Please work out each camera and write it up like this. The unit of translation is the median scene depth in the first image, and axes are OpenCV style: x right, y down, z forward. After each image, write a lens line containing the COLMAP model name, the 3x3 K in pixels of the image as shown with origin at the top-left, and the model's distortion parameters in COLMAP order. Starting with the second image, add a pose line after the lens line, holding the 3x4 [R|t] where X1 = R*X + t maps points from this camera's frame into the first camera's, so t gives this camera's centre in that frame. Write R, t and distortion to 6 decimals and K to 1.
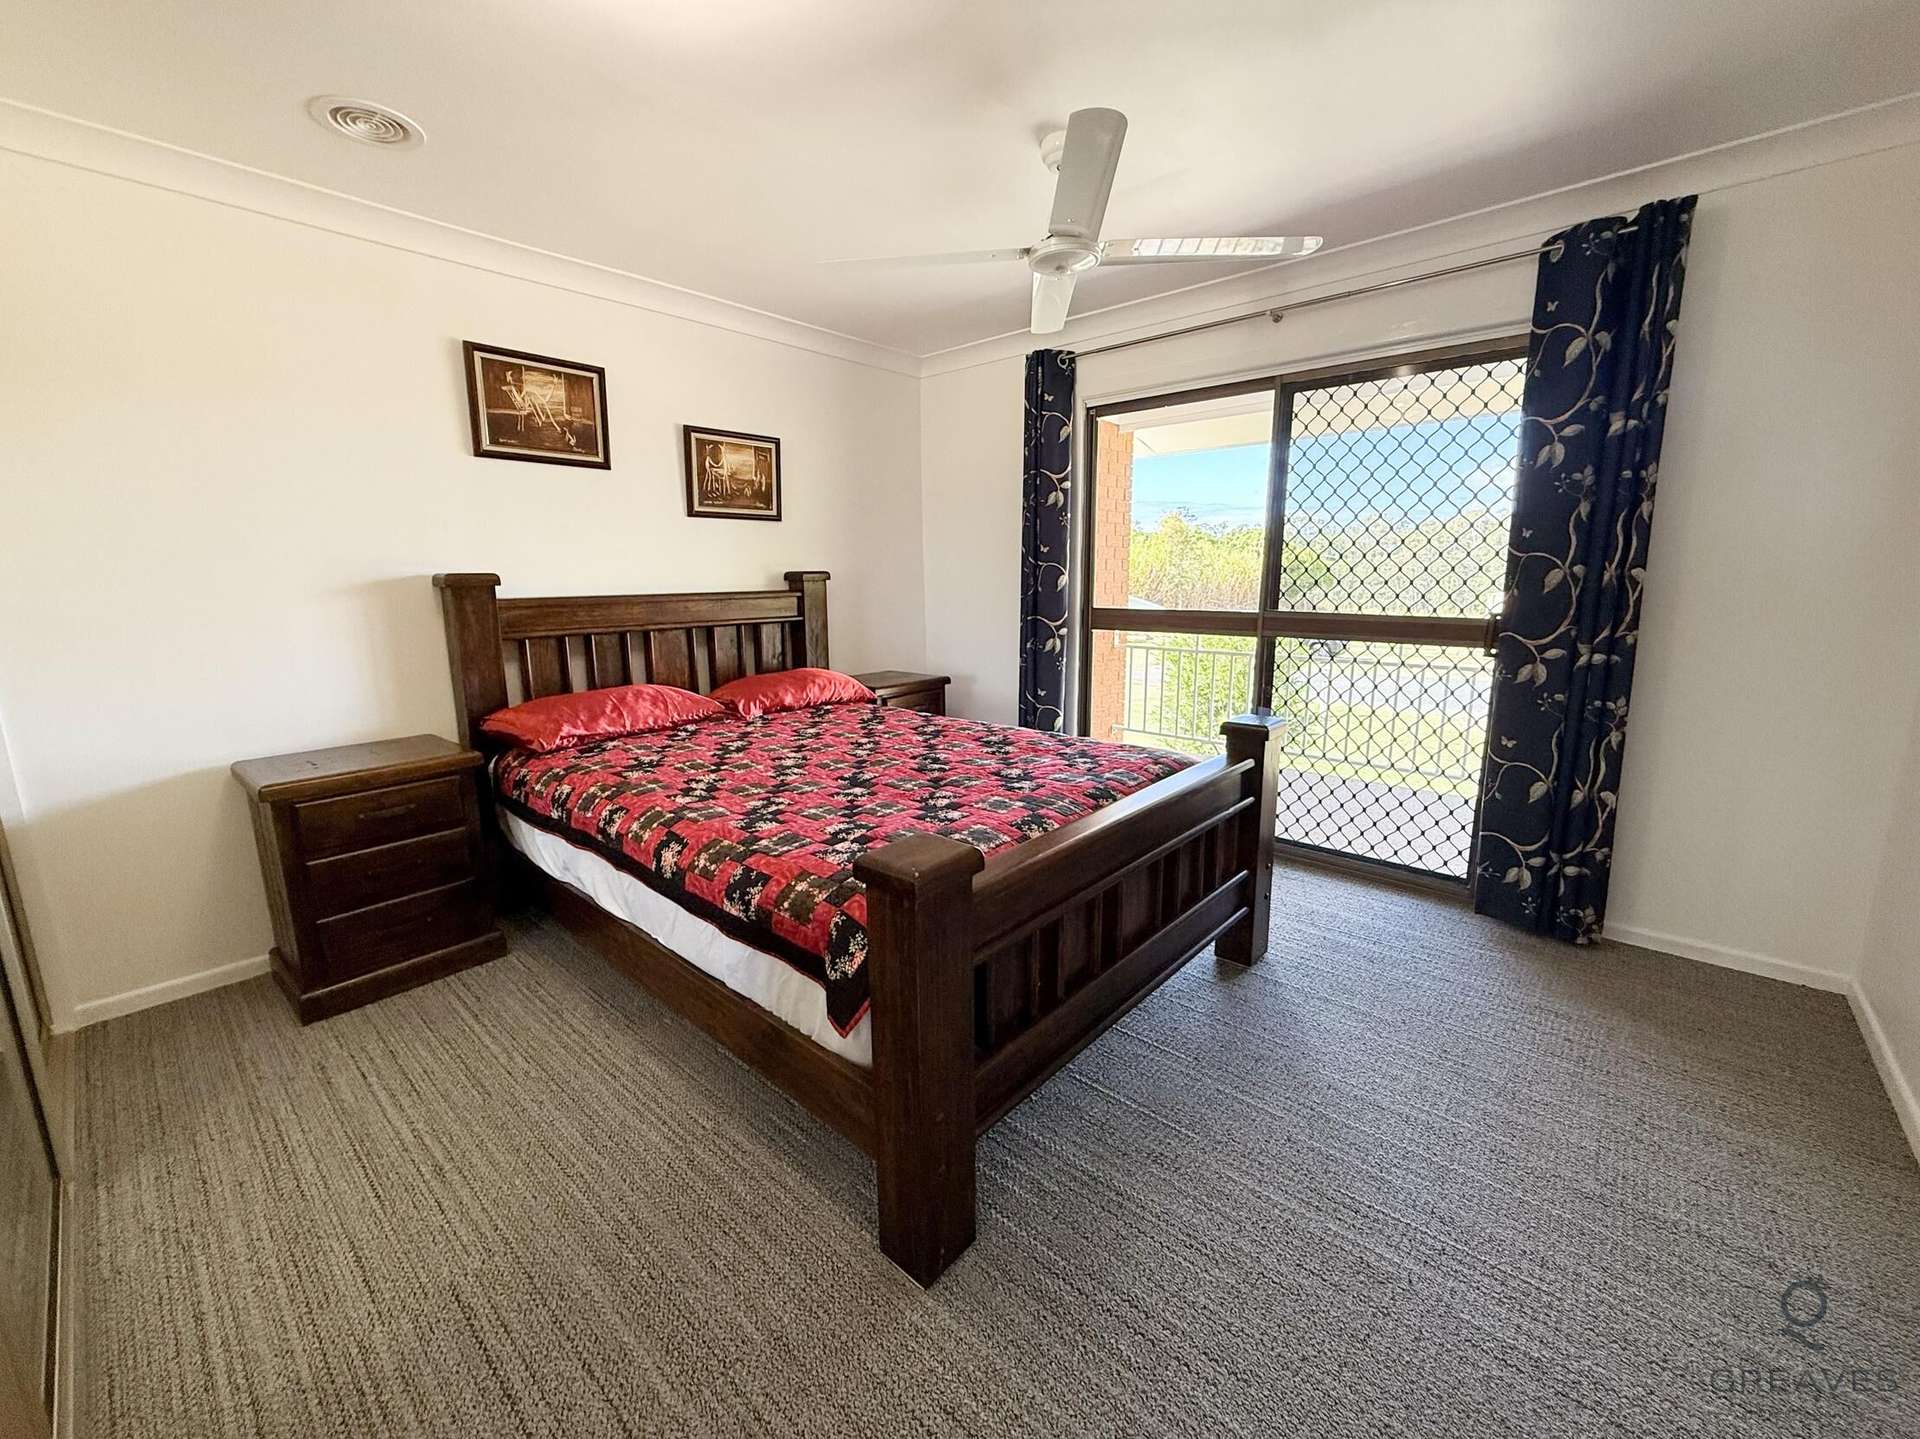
lens RADIAL K [[766.0, 0, 952.4], [0, 766.0, 718.9], [0, 0, 1]] dist [0.000362, -0.000160]
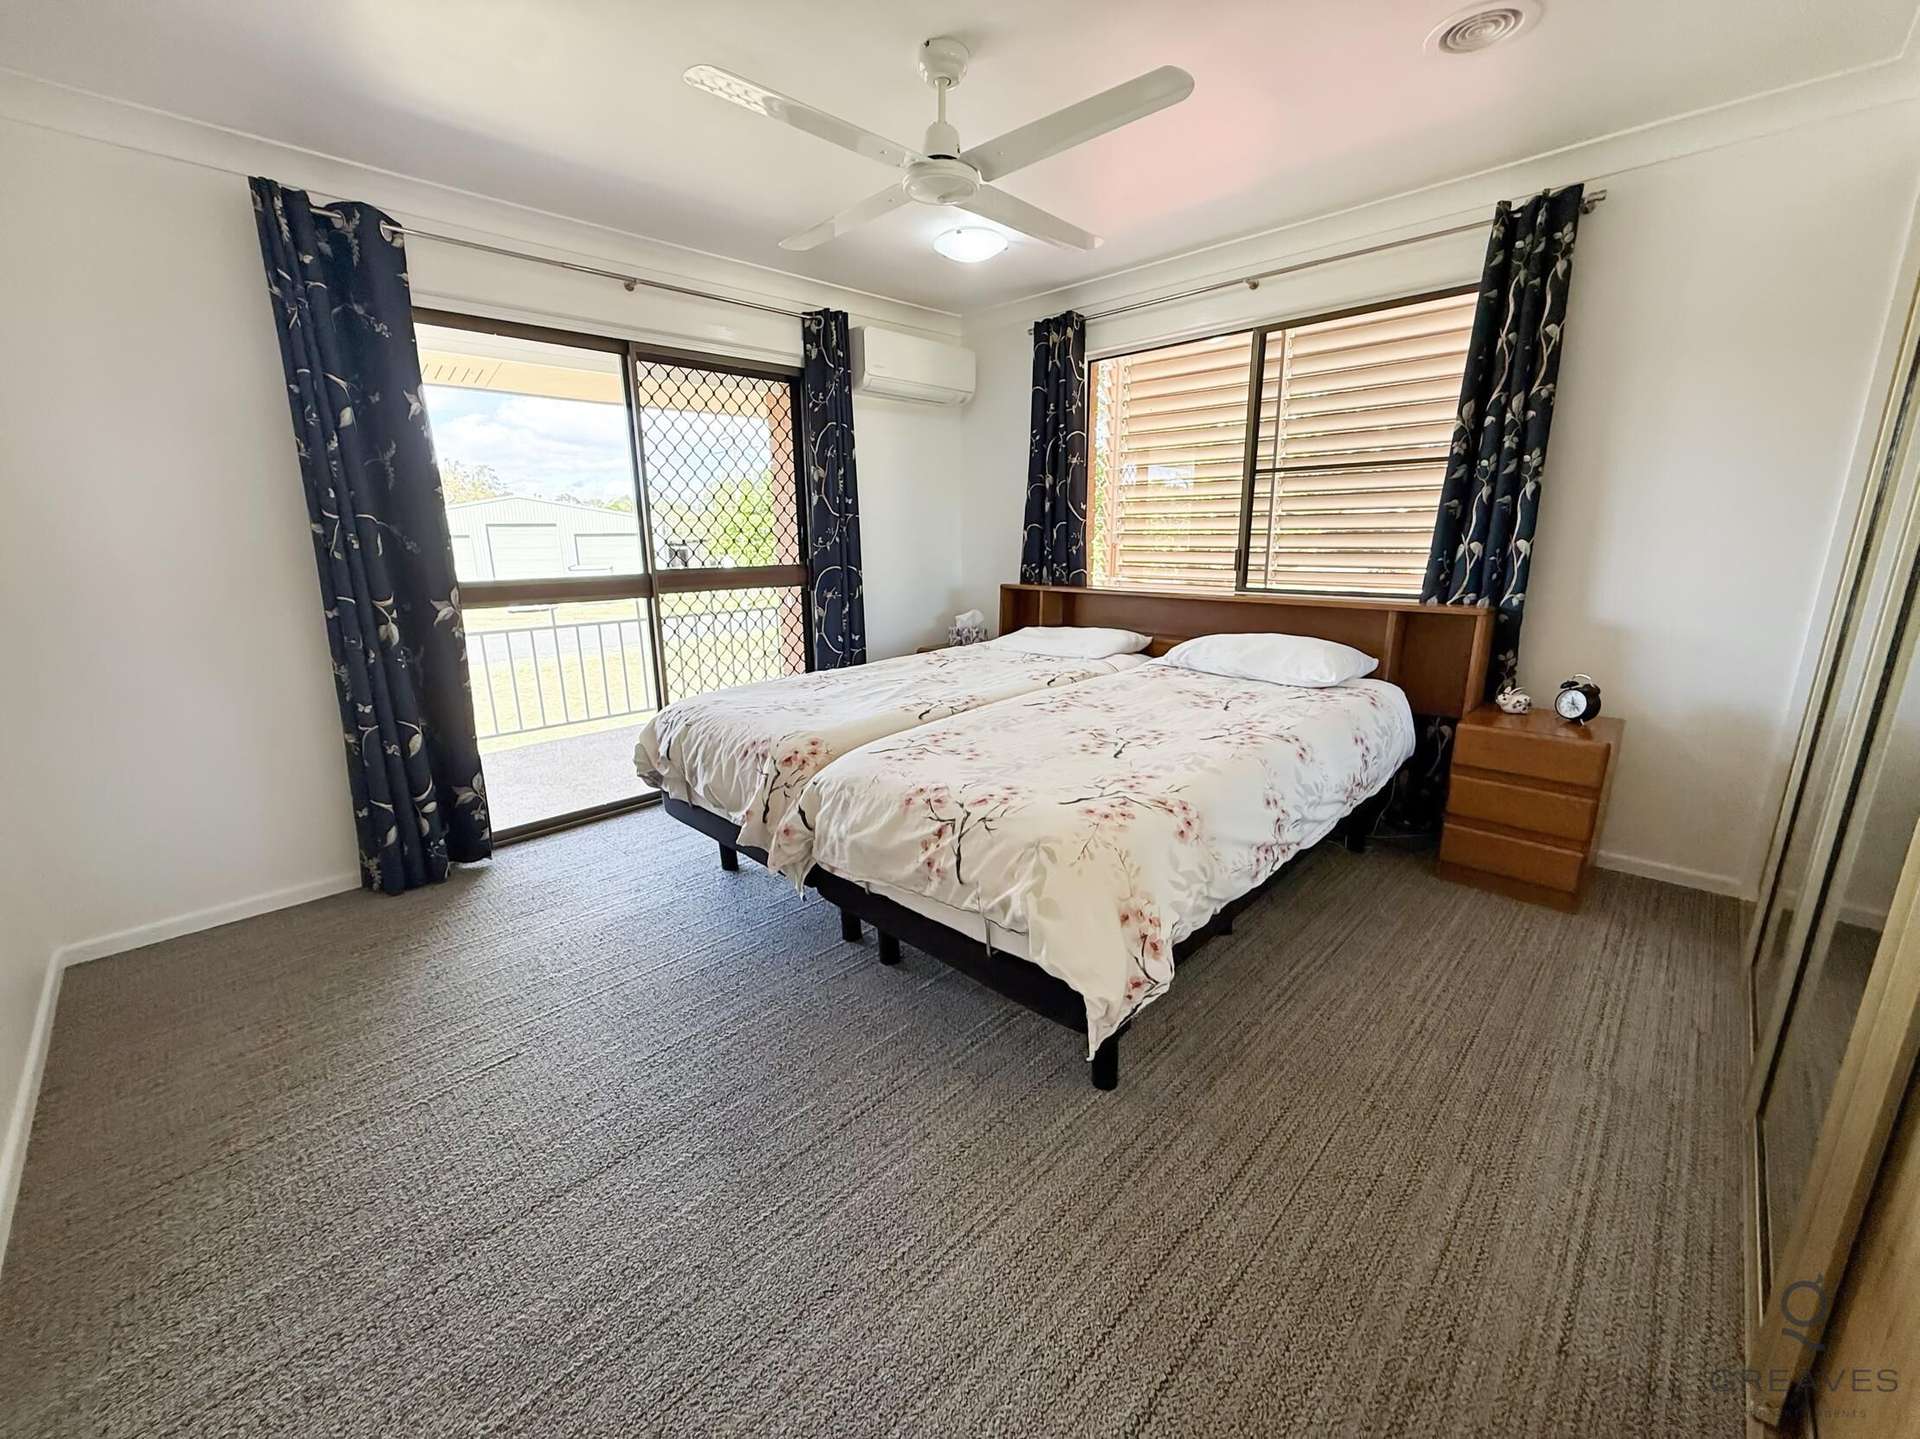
lens RADIAL K [[766.0, 0, 952.4], [0, 766.0, 718.9], [0, 0, 1]] dist [0.000362, -0.000160]
pose [[0.051021, -0.237578, 0.970028, -0.661836], [0.193239, 0.955286, 0.223803, -0.106033], [-0.979824, 0.176029, 0.094649, 0.553066]]
